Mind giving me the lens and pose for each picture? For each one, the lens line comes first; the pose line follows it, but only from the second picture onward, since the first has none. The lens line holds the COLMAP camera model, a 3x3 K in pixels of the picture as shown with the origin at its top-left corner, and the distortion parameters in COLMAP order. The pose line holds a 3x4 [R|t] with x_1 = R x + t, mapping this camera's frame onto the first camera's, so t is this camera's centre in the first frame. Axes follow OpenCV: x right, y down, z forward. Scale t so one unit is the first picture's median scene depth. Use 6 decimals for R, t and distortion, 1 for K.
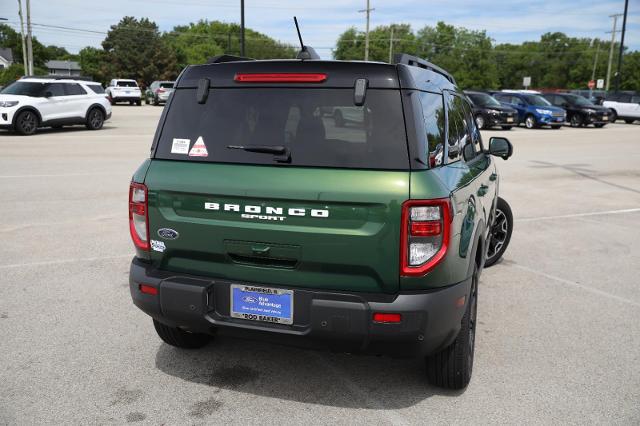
lens RADIAL K [[647.8, 0, 320.0], [0, 647.8, 213.0], [0, 0, 1]] dist [0.003398, 0.033615]
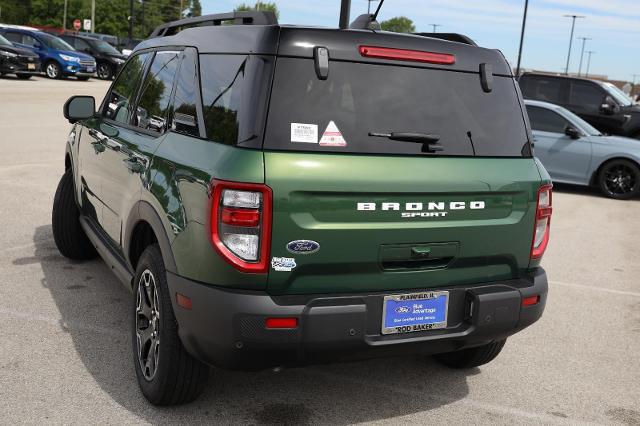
lens RADIAL K [[792.7, 0, 399.9], [0, 792.7, 213.7], [0, 0, 1]] dist [0.015841, 0.042315]
pose [[0.664246, -0.084227, 0.742754, -0.873304], [0.052041, 0.996431, 0.066454, -0.065250], [-0.745700, -0.005488, 0.666259, 0.284276]]
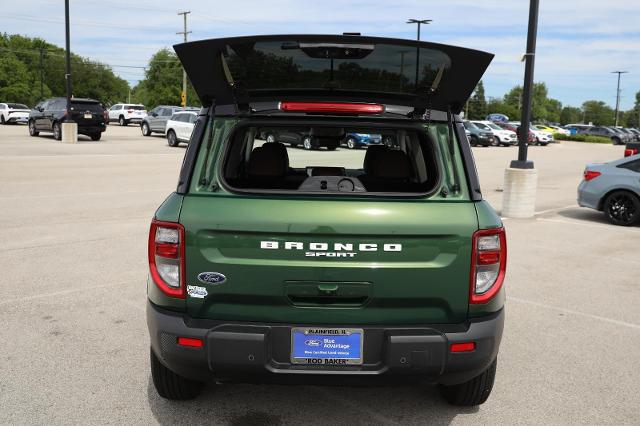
lens RADIAL K [[626.0, 0, 344.4], [0, 626.0, 203.5], [0, 0, 1]] dist [-0.069484, 0.024264]
pose [[0.938390, -0.027867, 0.344453, -0.362206], [0.041362, 0.998635, -0.031889, -0.035762], [-0.343094, 0.044172, 0.938262, 0.126992]]
